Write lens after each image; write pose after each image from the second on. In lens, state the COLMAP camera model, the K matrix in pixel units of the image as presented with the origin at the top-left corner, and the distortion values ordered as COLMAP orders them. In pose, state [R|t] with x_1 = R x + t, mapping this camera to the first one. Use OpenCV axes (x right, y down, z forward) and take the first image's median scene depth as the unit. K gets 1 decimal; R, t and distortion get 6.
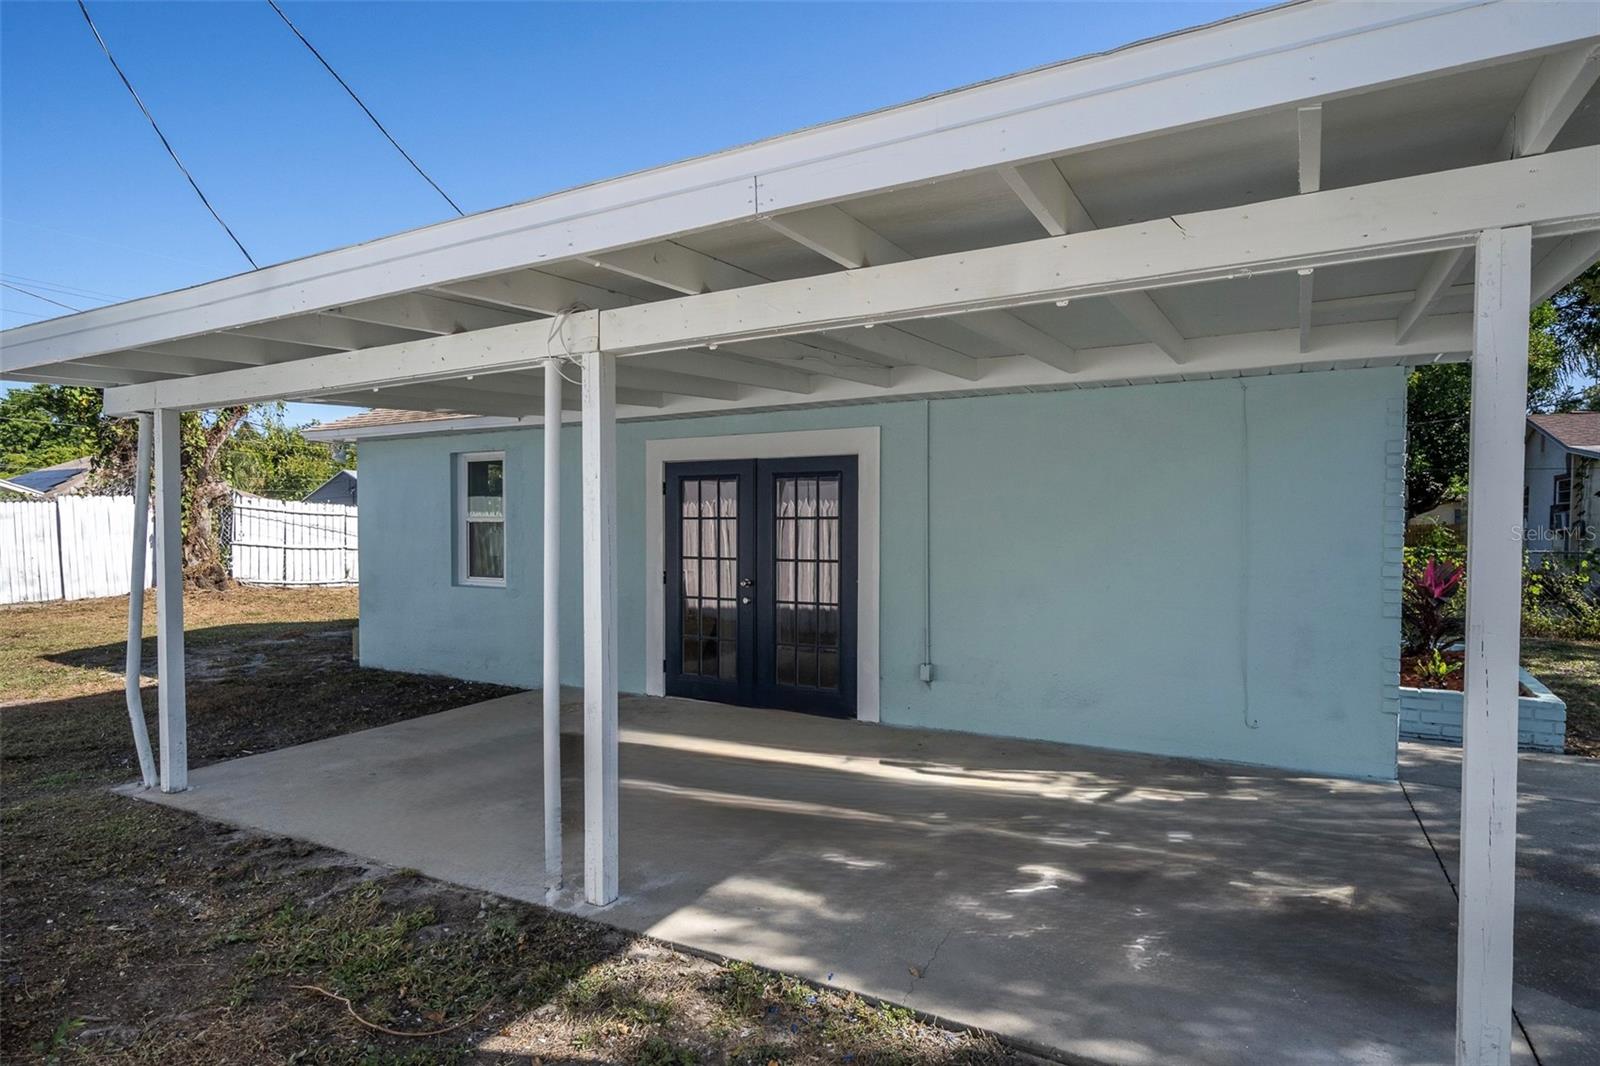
lens RADIAL K [[898.4, 0, 800.0], [0, 898.4, 533.0], [0, 0, 1]] dist [0.001053, 0.000226]
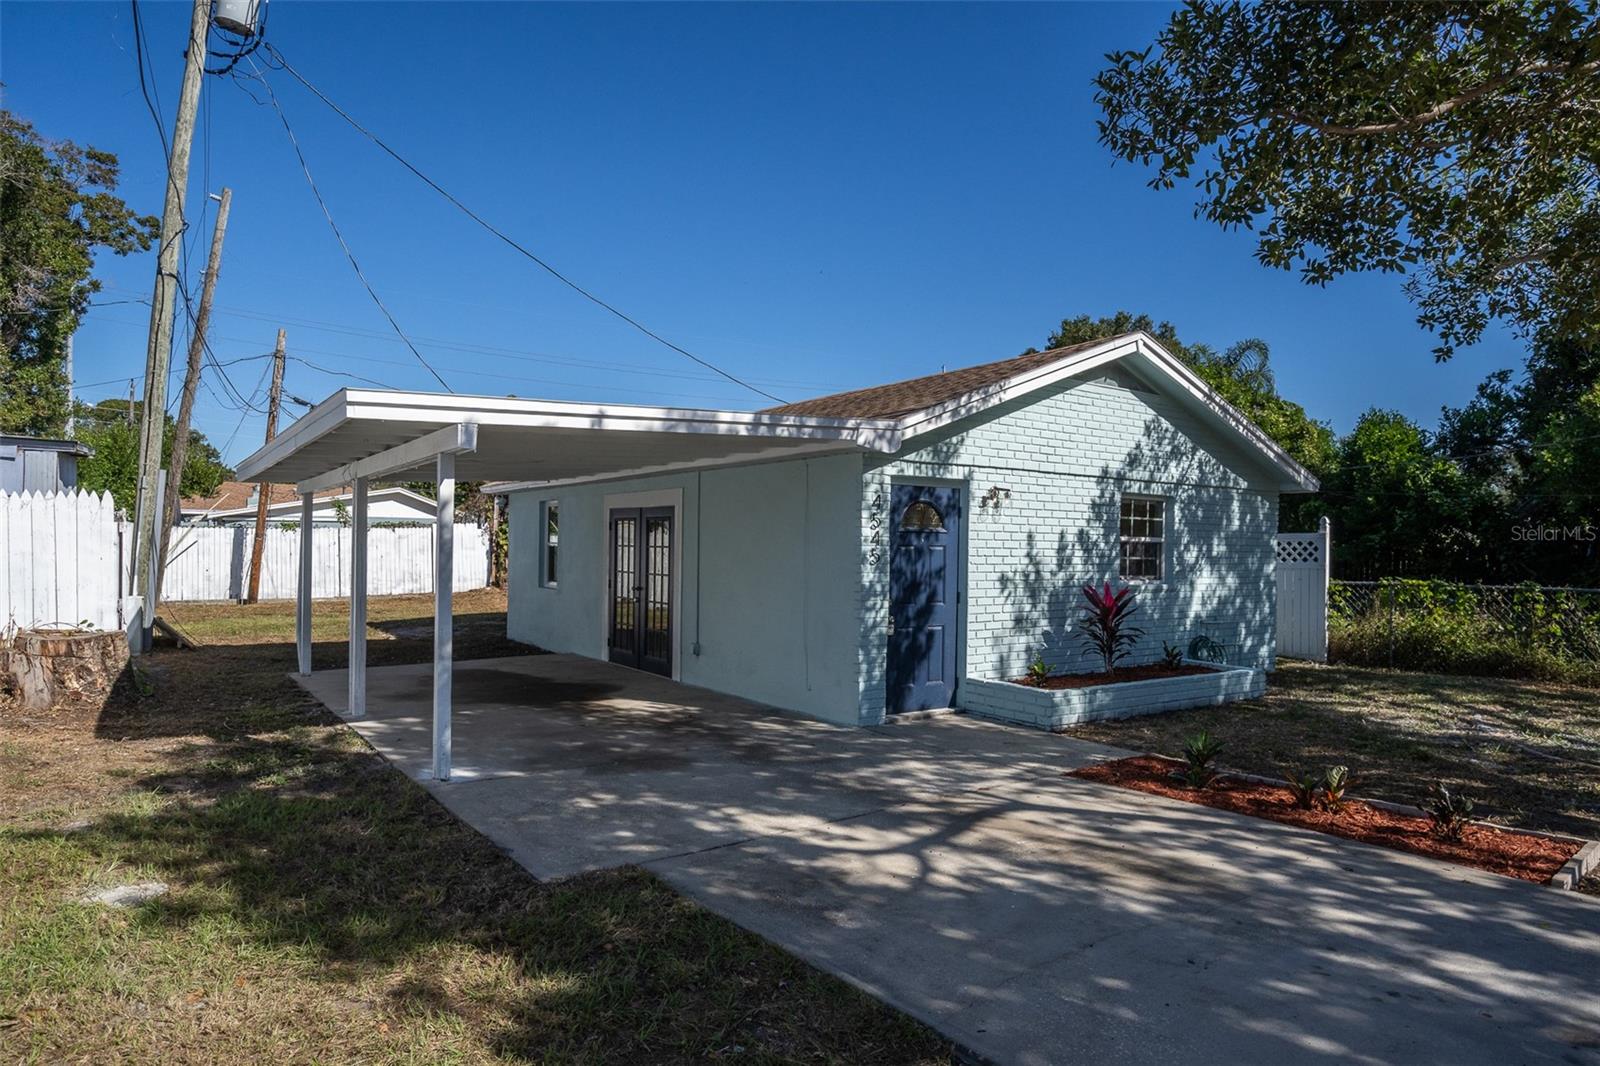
lens RADIAL K [[921.5, 0, 800.0], [0, 921.5, 533.0], [0, 0, 1]] dist [0.005134, 0.001515]
pose [[0.910162, 0.010044, -0.414131, 0.849425], [-0.024380, 0.999272, -0.029346, 0.000747], [0.413534, 0.036806, 0.909744, -0.311379]]
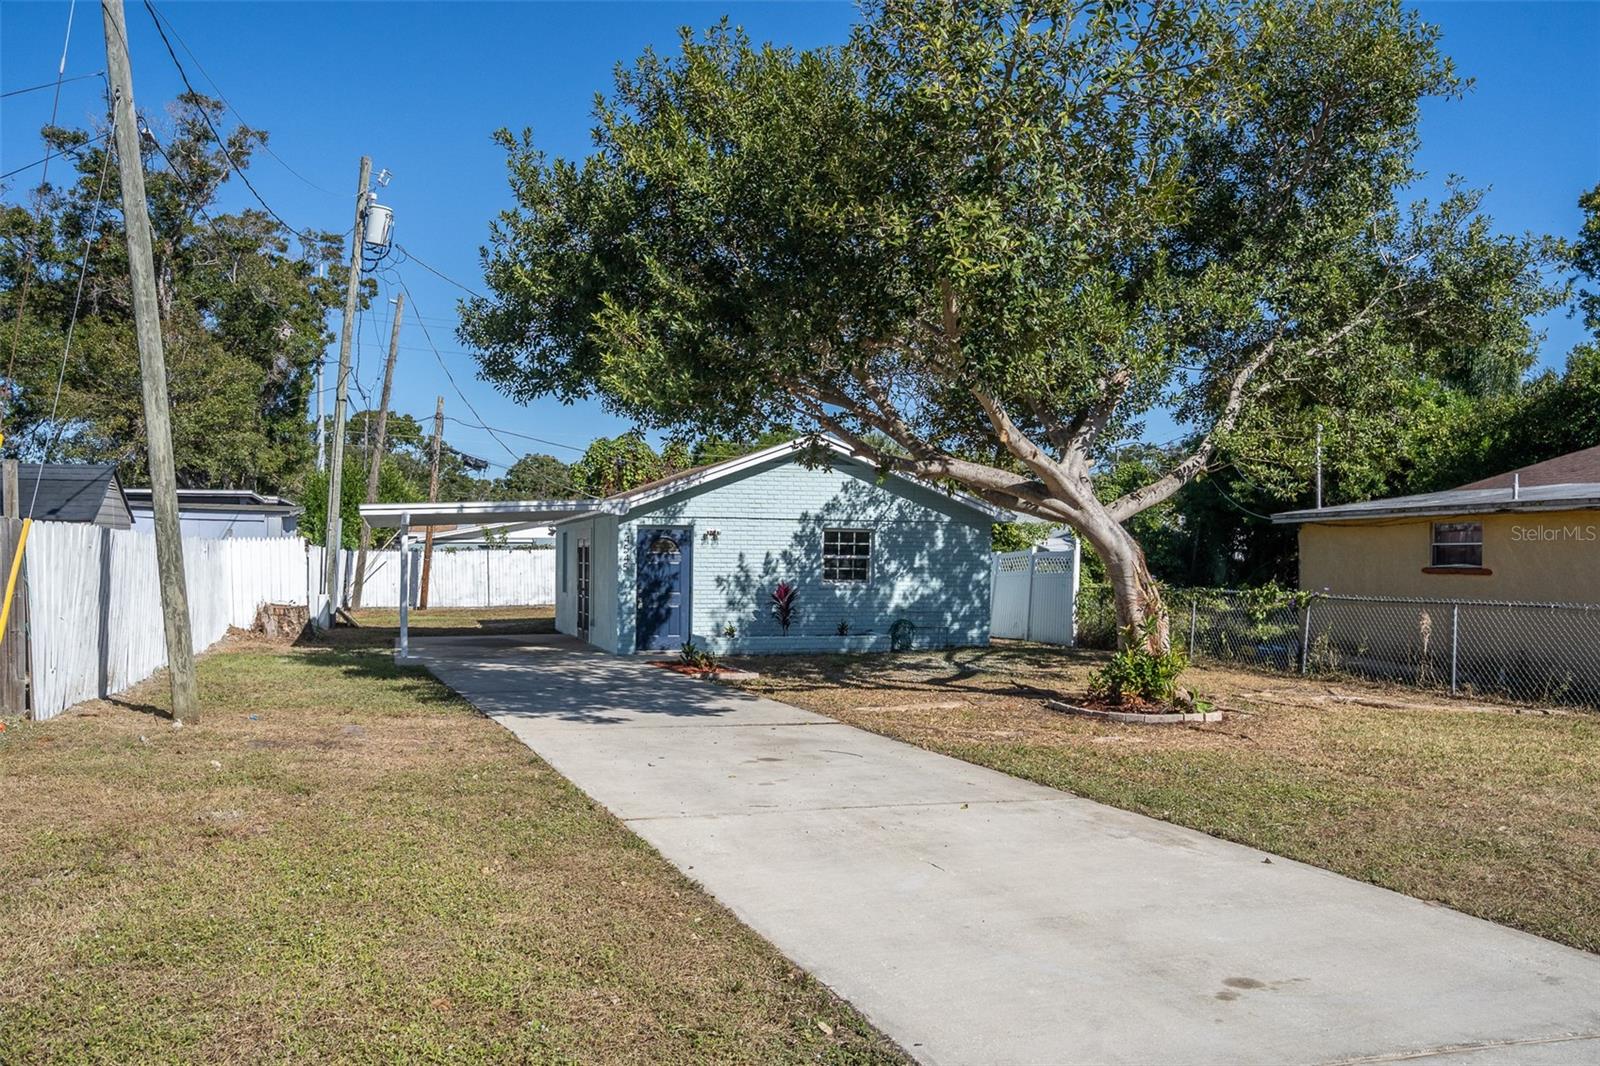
lens RADIAL K [[1324.9, 0, 800.0], [0, 1324.9, 533.0], [0, 0, 1]] dist [0.062742, -0.001109]
pose [[0.722989, -0.004848, -0.690843, 2.489574], [-0.023384, 0.999231, -0.031484, 0.002468], [0.690464, 0.038917, 0.722319, -1.040444]]
